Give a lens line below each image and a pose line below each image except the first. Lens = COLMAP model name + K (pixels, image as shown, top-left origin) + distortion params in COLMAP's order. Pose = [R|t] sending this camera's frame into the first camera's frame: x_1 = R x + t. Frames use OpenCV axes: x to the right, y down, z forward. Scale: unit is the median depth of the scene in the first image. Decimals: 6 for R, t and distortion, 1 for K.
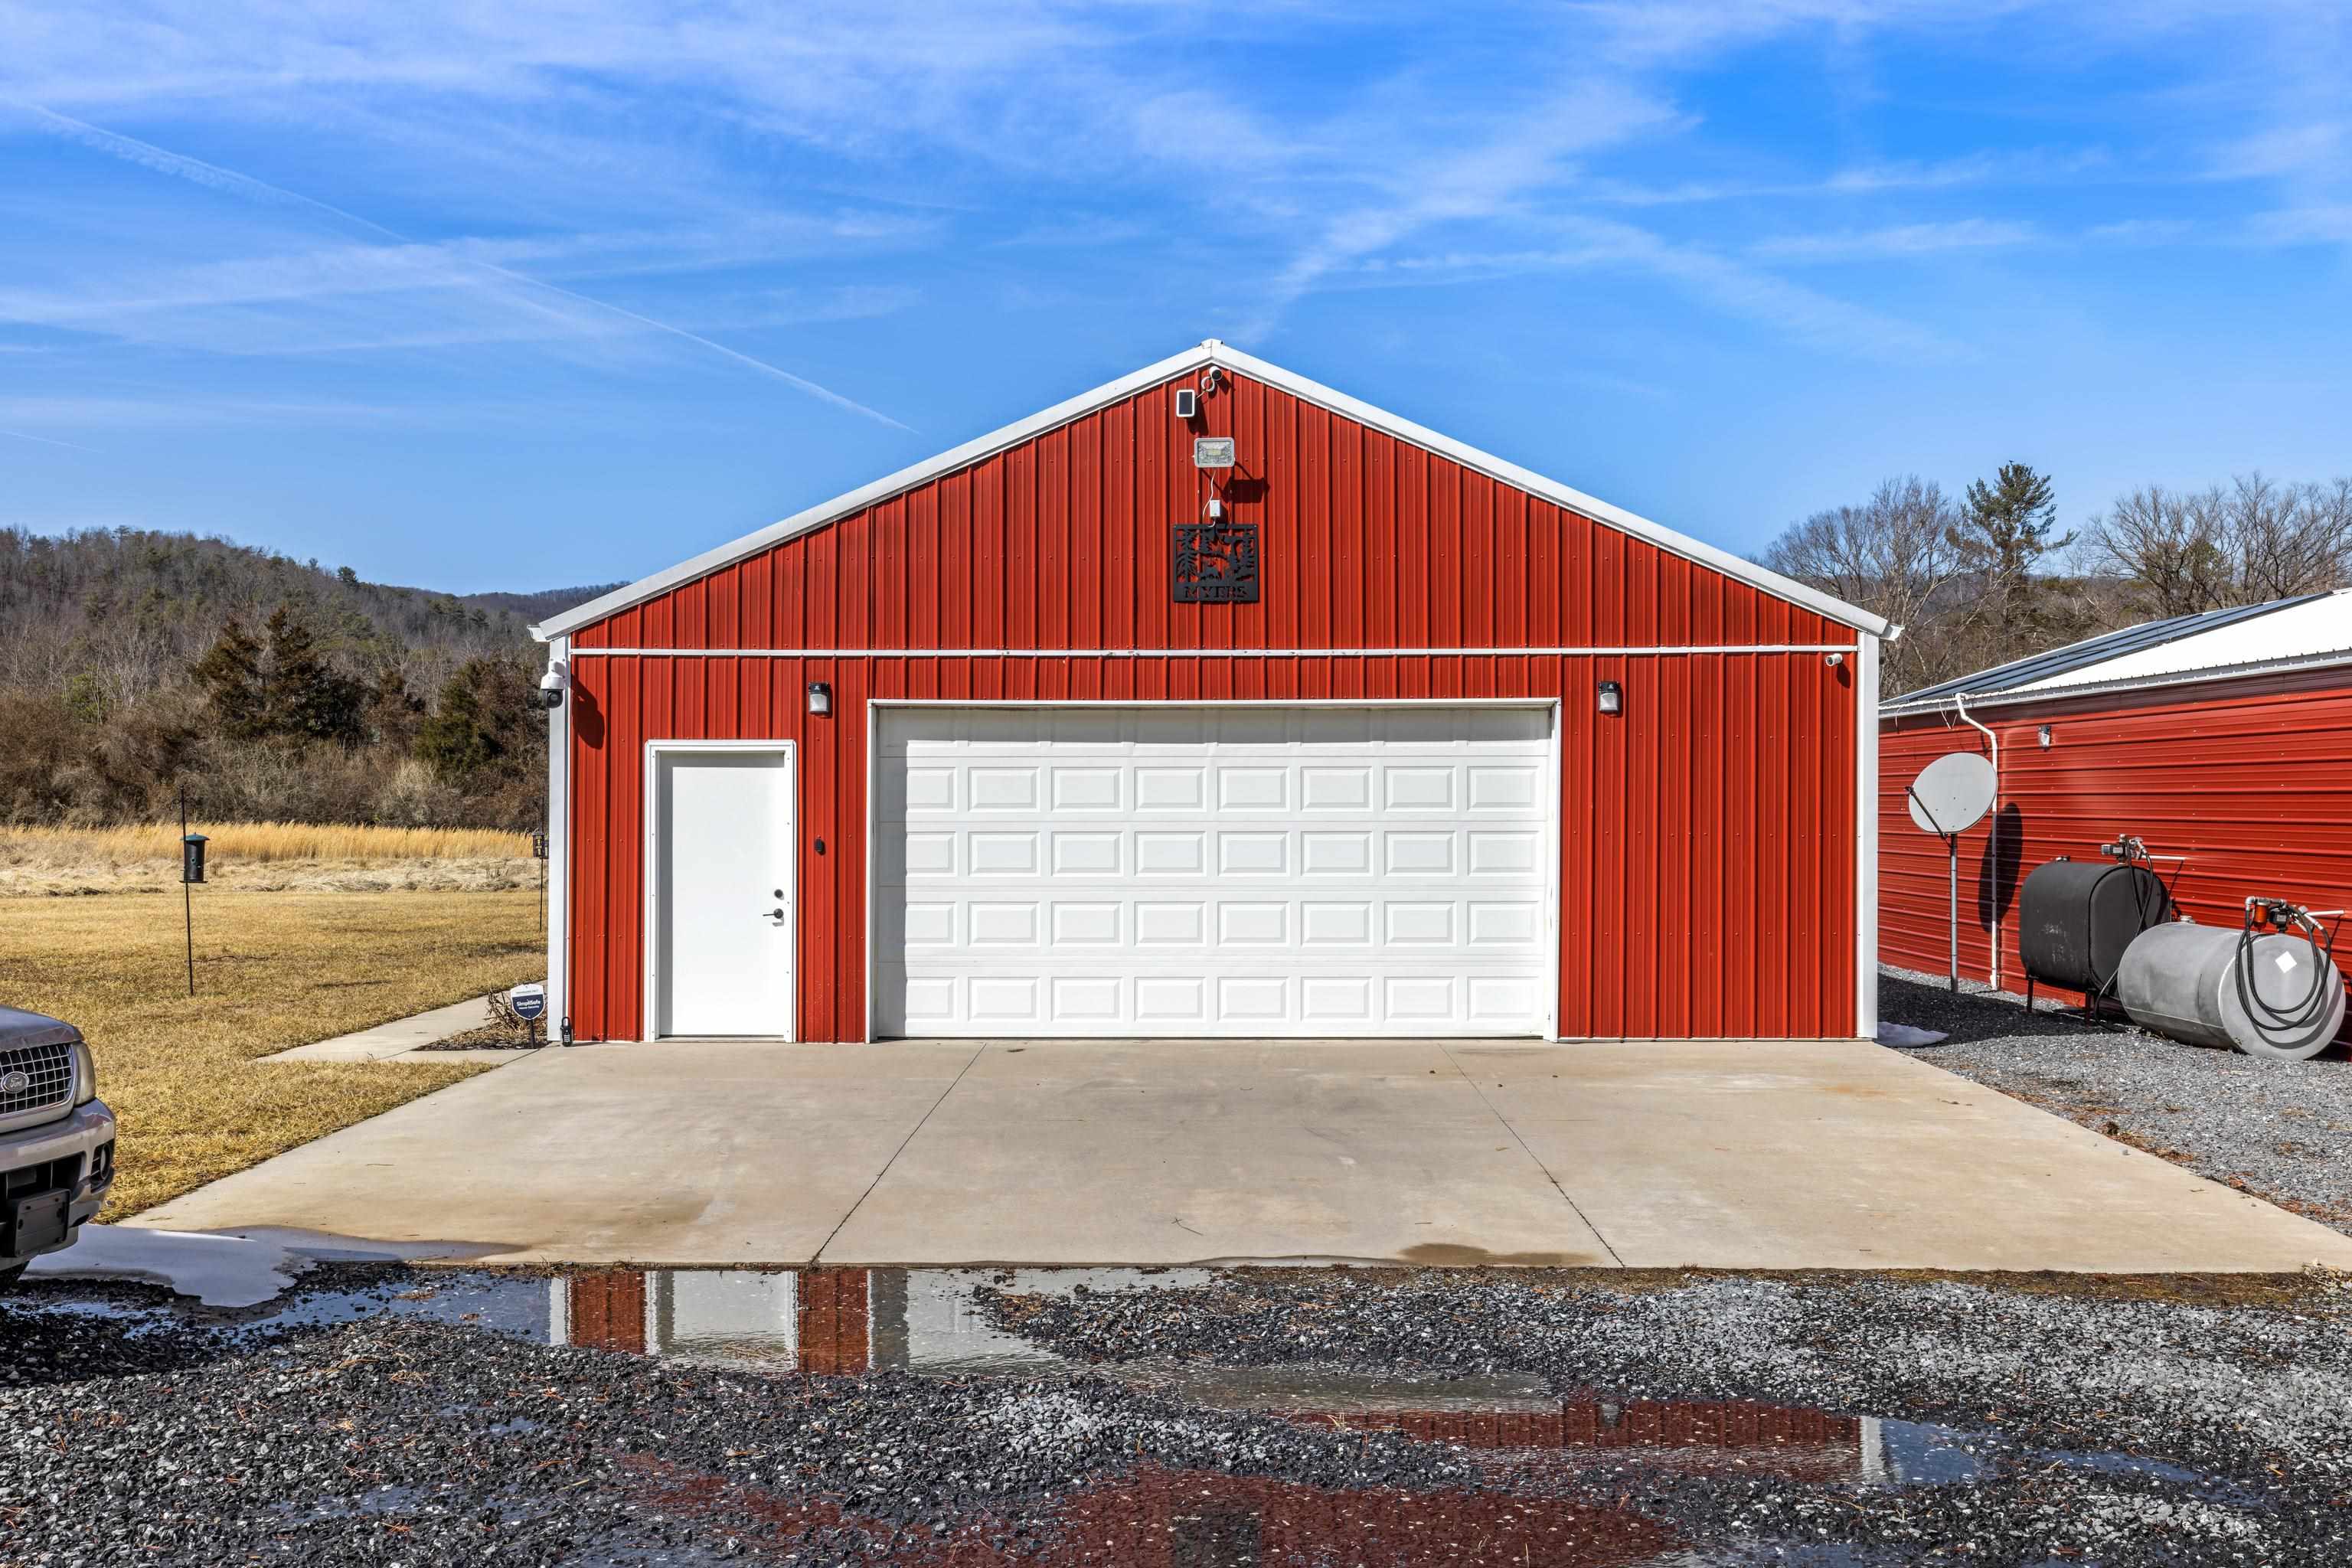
lens RADIAL K [[2317.3, 0, 1184.4], [0, 2317.3, 857.2], [0, 0, 1]] dist [0.007403, 0.000491]
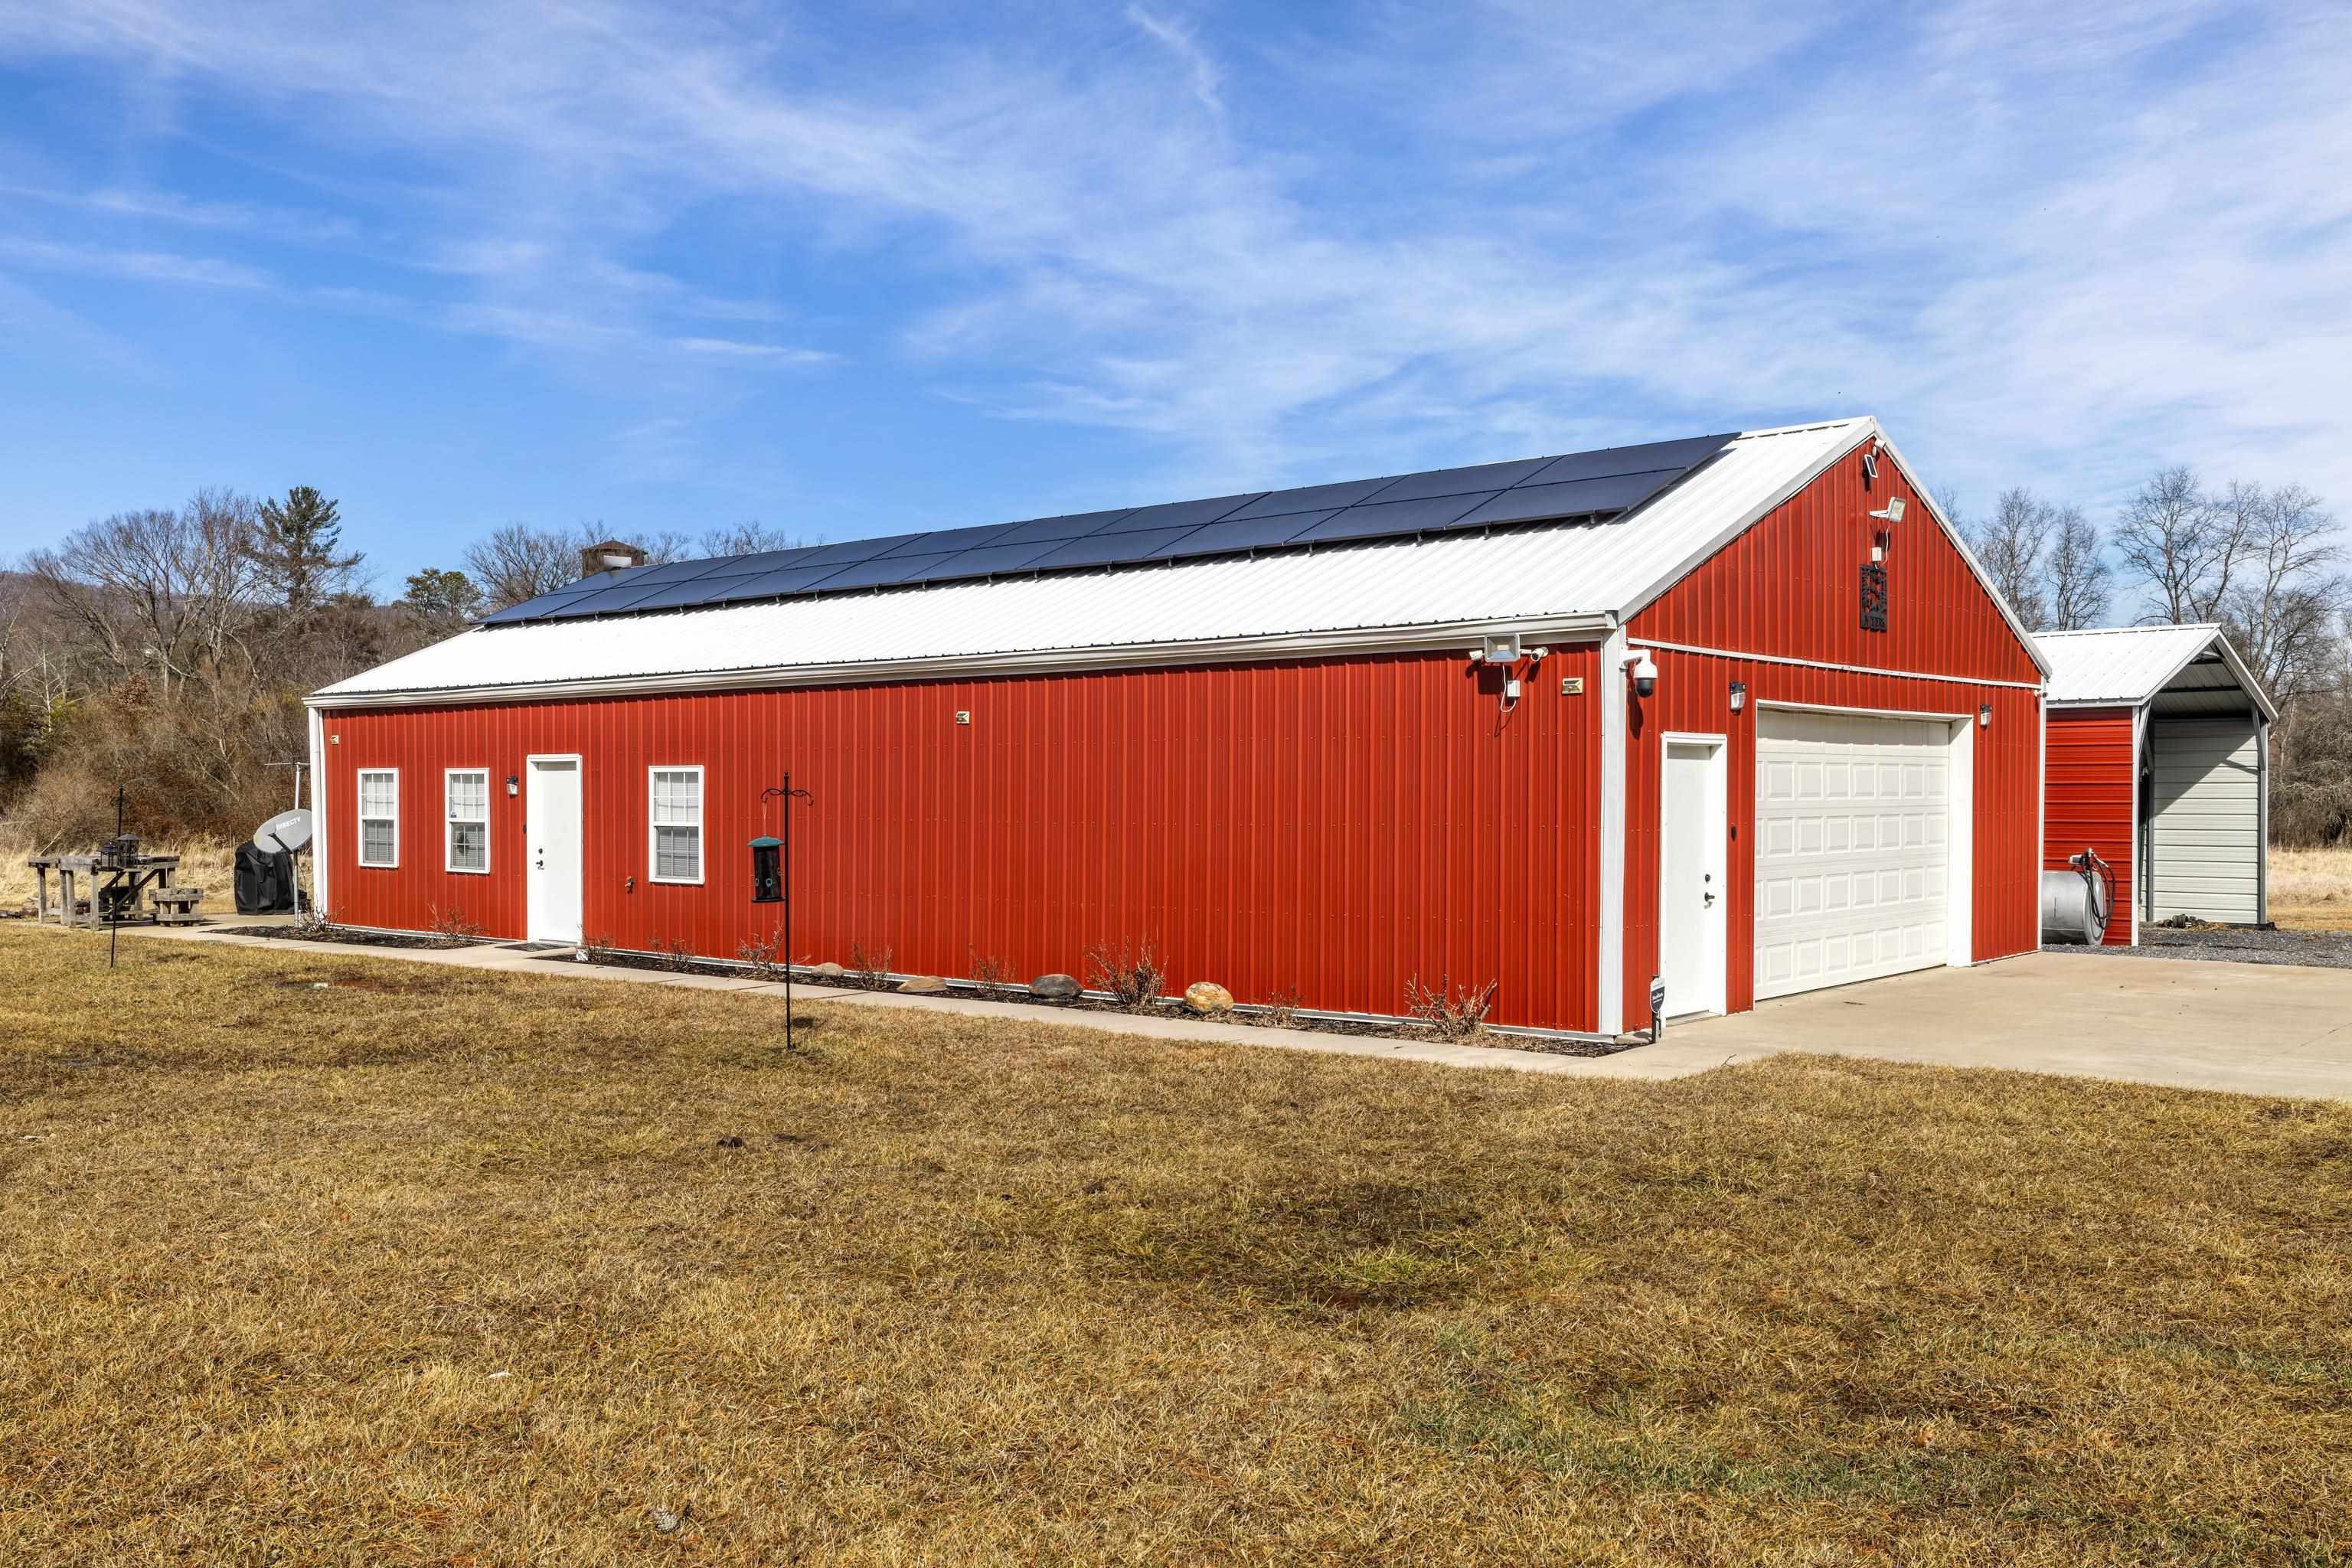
lens RADIAL K [[1989.0, 0, 1176.0], [0, 1989.0, 784.0], [0, 0, 1]] dist [-0.000549, 0.011163]
pose [[0.641957, 0.000688, 0.766740, -0.118210], [0.019211, 0.999671, -0.016981, -0.001899], [-0.766500, 0.025630, 0.641733, 0.068640]]
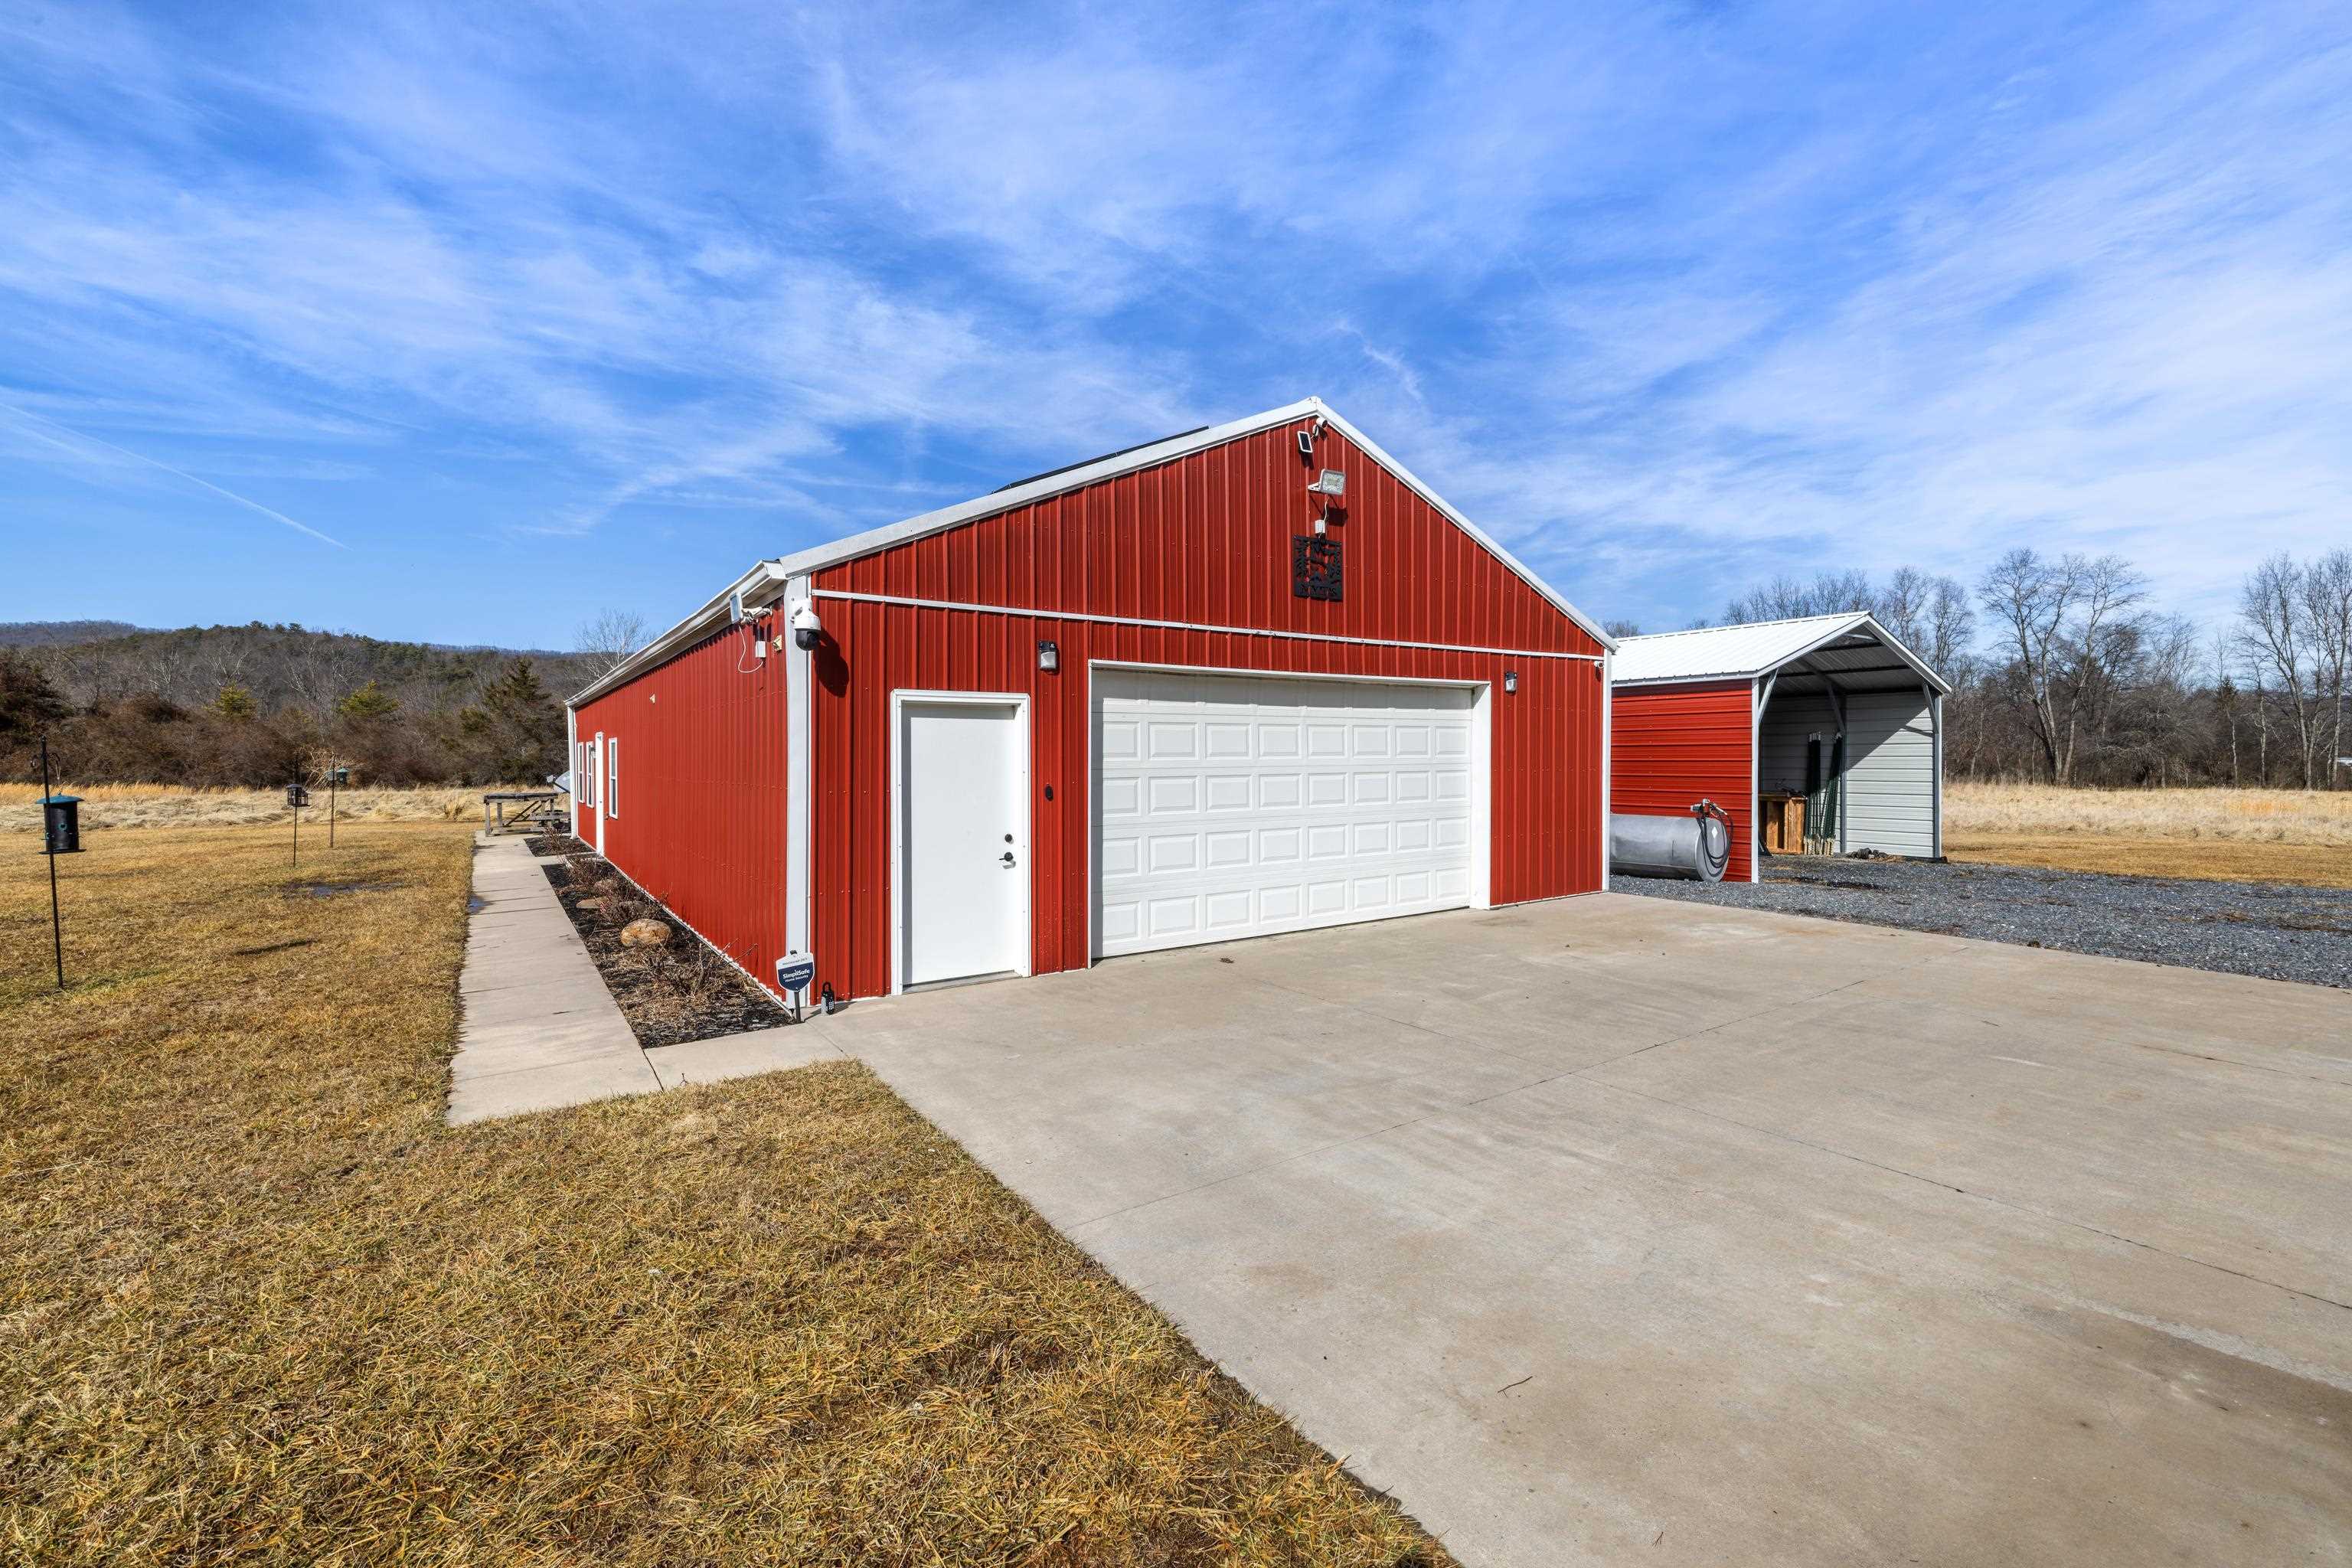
lens RADIAL K [[973.7, 0, 1186.2], [0, 973.7, 697.3], [0, 0, 1]] dist [0.002226, 0.000160]
pose [[0.820880, 0.028730, 0.570378, -0.041761], [0.017875, 0.996952, -0.075942, -0.001466], [-0.570821, 0.072535, 0.817864, 0.066609]]
